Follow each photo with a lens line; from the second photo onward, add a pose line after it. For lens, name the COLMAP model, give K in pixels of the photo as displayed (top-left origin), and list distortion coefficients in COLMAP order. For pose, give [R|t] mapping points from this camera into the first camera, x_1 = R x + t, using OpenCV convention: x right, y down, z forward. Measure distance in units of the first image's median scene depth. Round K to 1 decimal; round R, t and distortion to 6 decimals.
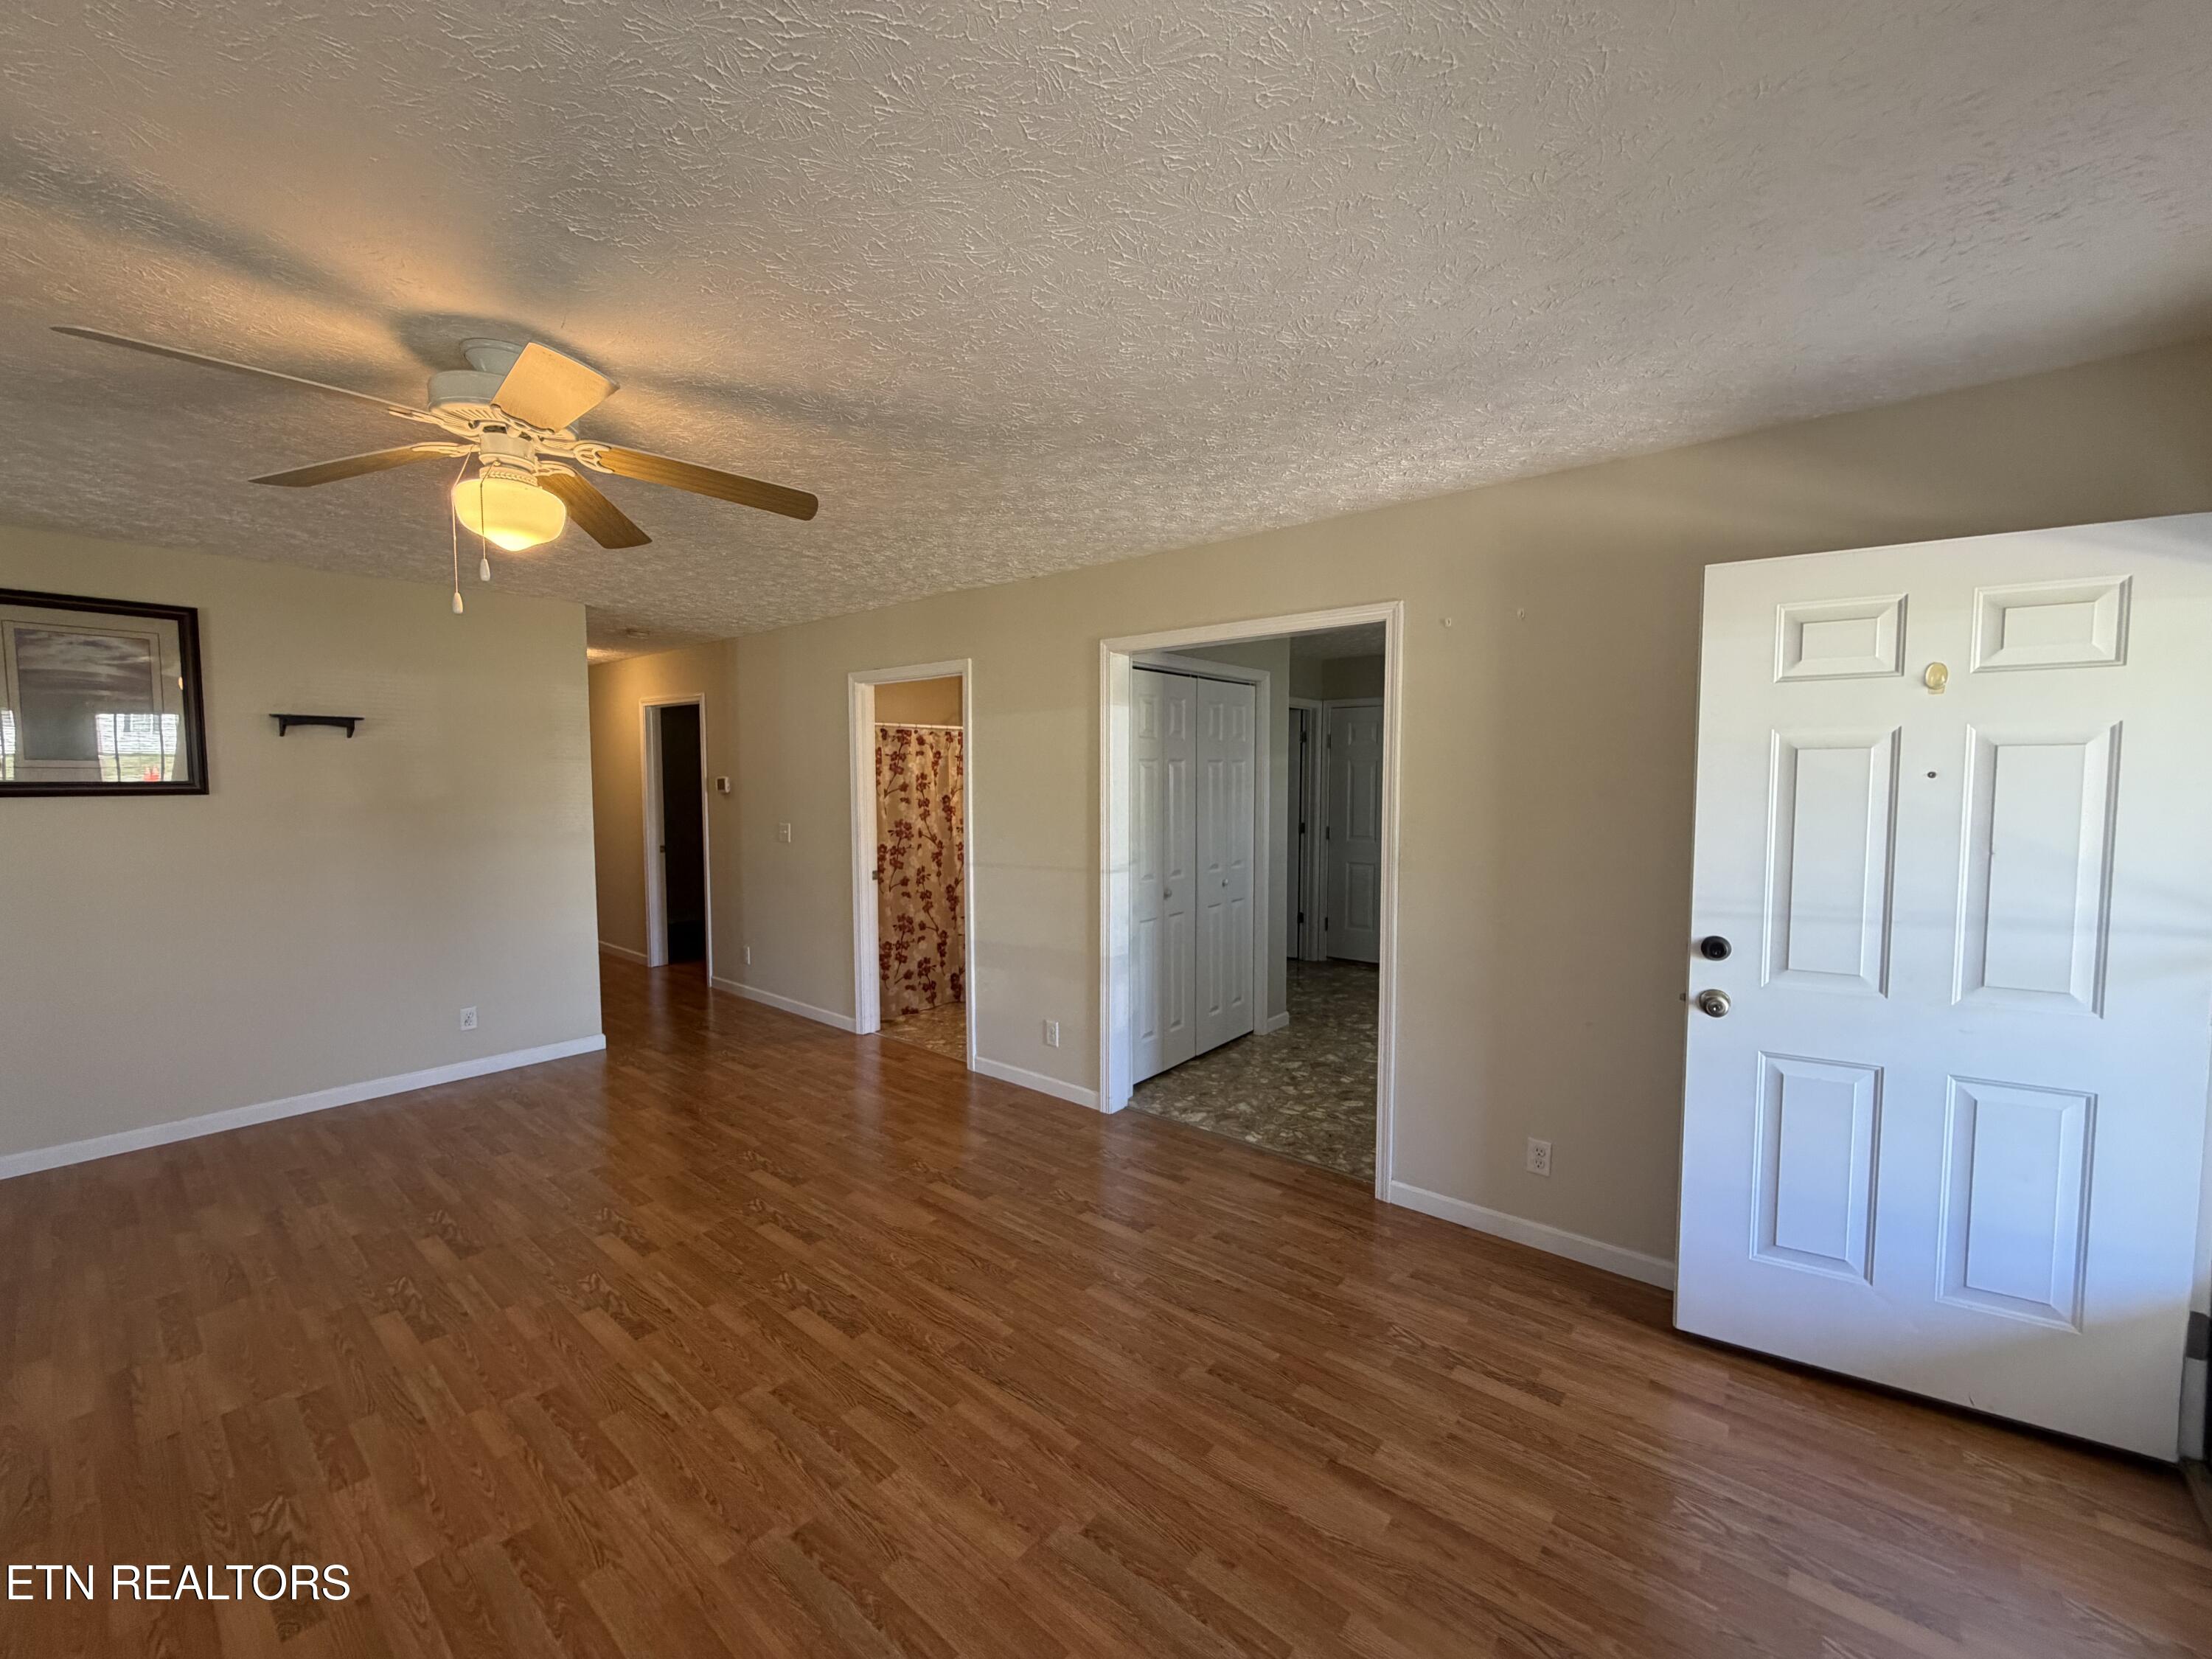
lens RADIAL K [[877.8, 0, 1097.8], [0, 877.8, 822.6], [0, 0, 1]] dist [-0.000862, 0.000174]
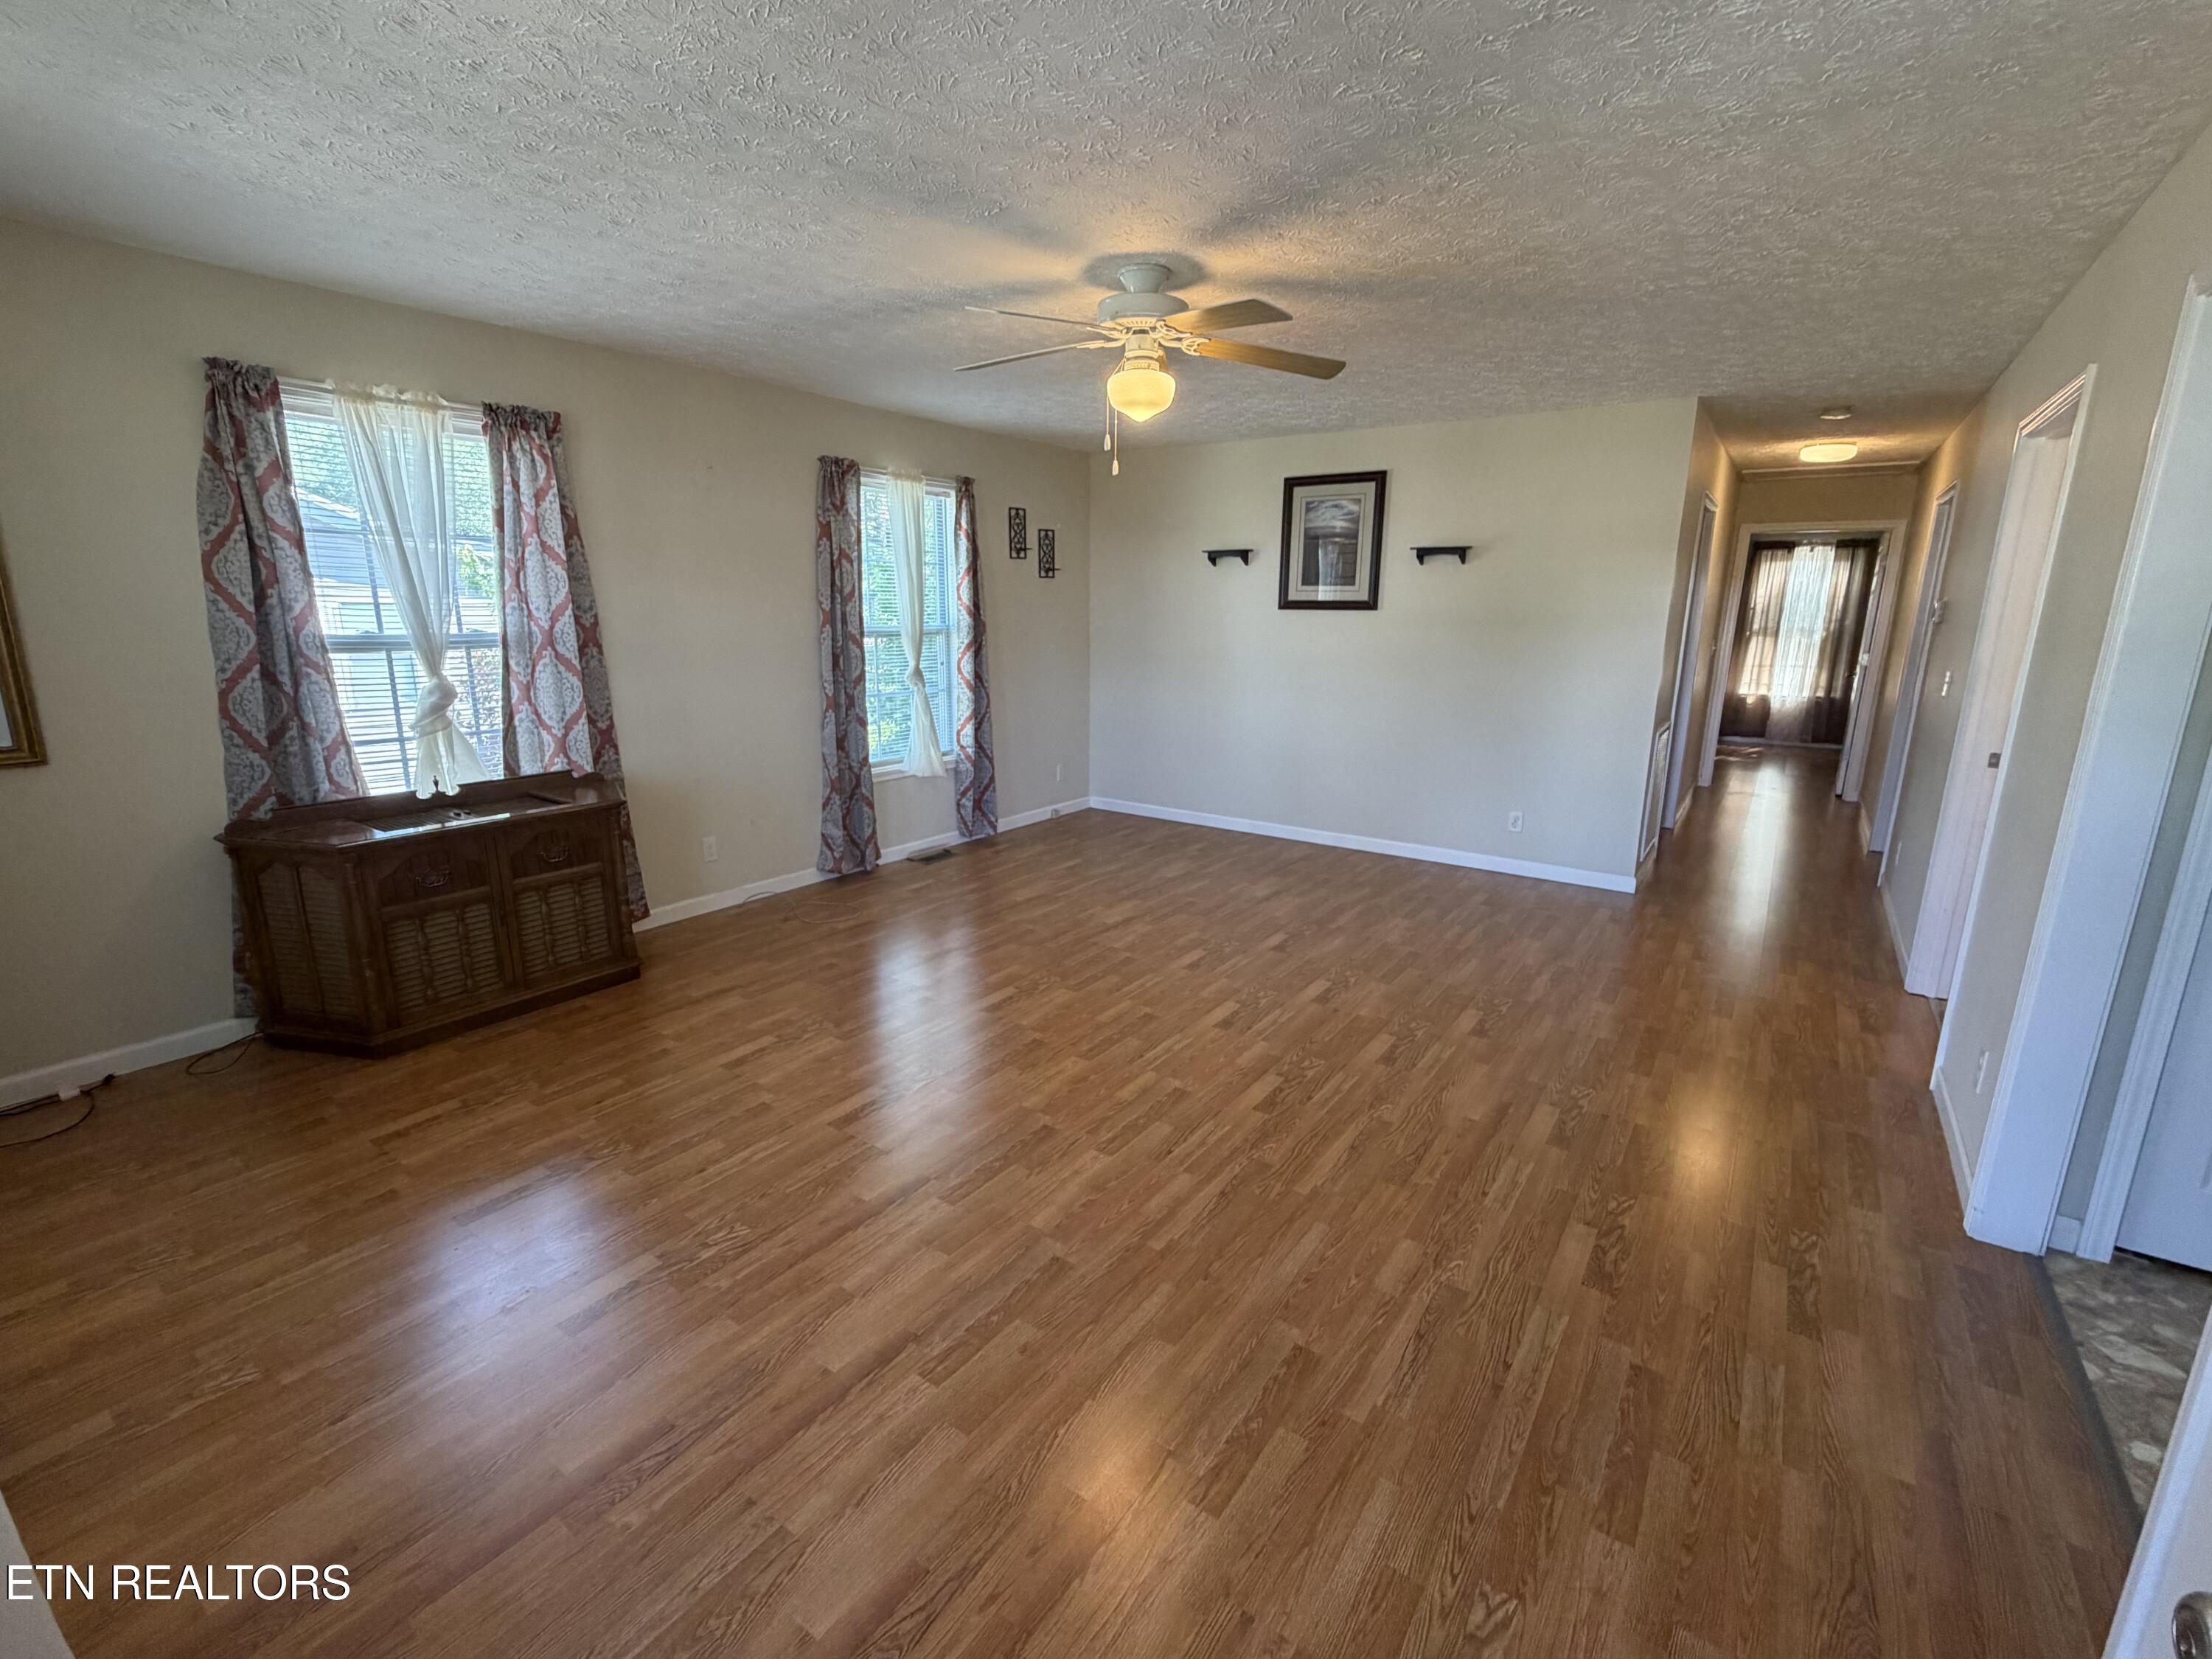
lens RADIAL K [[969.5, 0, 1098.0], [0, 969.5, 823.9], [0, 0, 1]] dist [-0.002426, 0.000393]
pose [[0.083127, 0.221350, -0.971645, 0.792147], [-0.061184, 0.974314, 0.216723, -0.012427], [0.994659, 0.041434, 0.094535, 0.663509]]
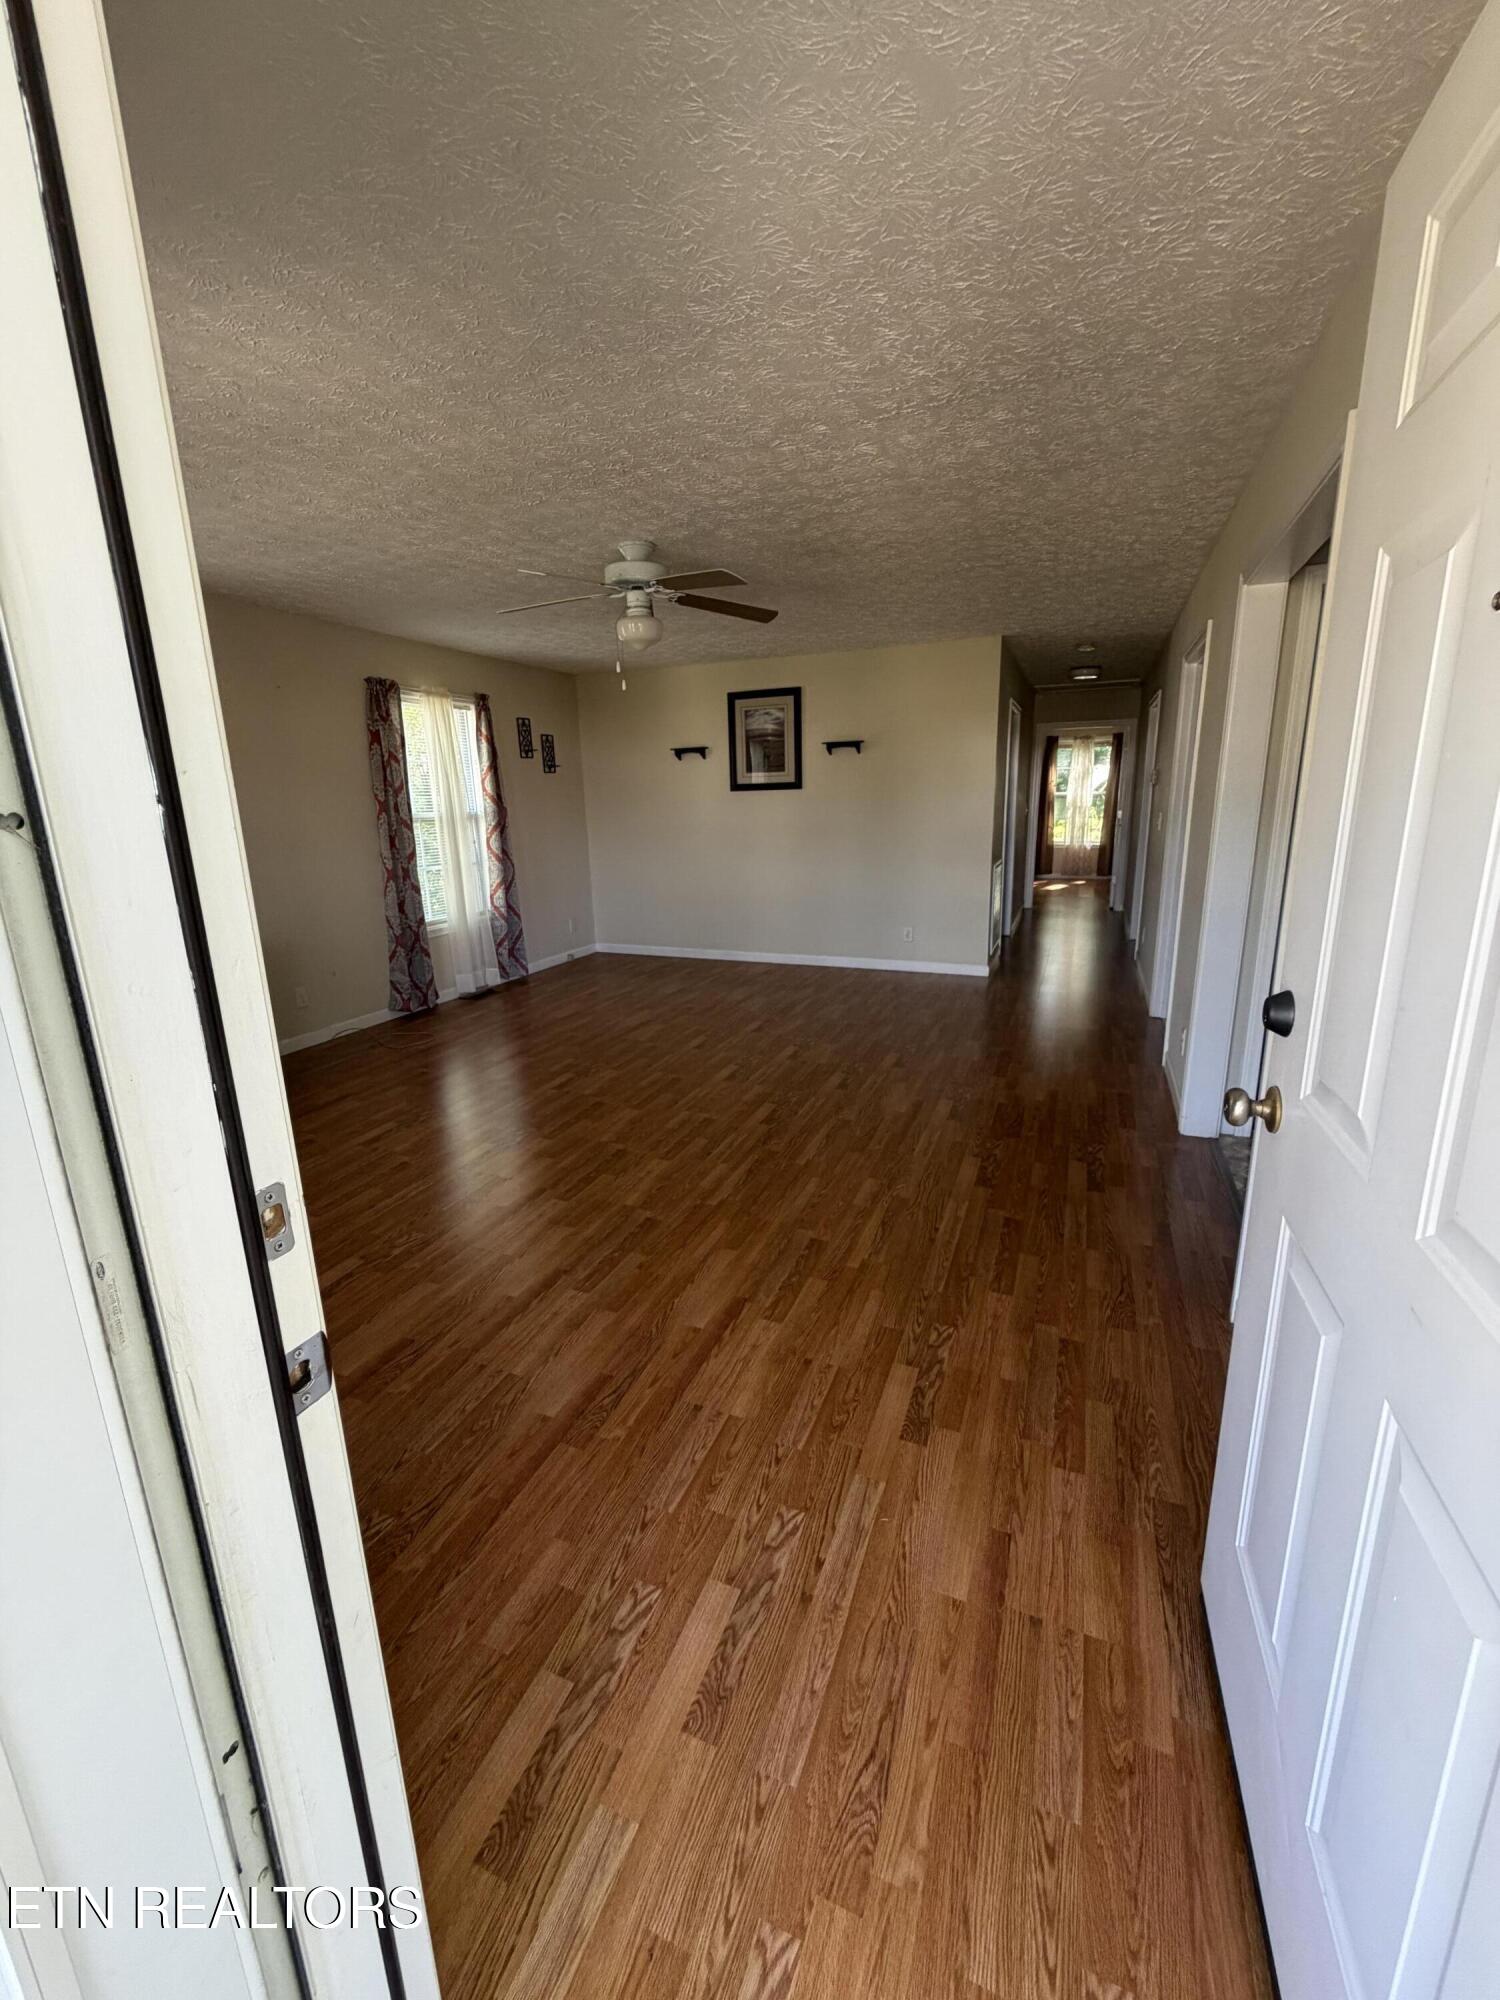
lens RADIAL K [[793.7, 0, 743.5], [0, 793.7, 984.3], [0, 0, 1]] dist [-0.000862, 0.000174]
pose [[0.299327, 0.211067, -0.930513, 0.994586], [-0.025726, 0.976657, 0.213259, 0.027598], [0.953804, -0.039896, 0.297770, 0.537828]]
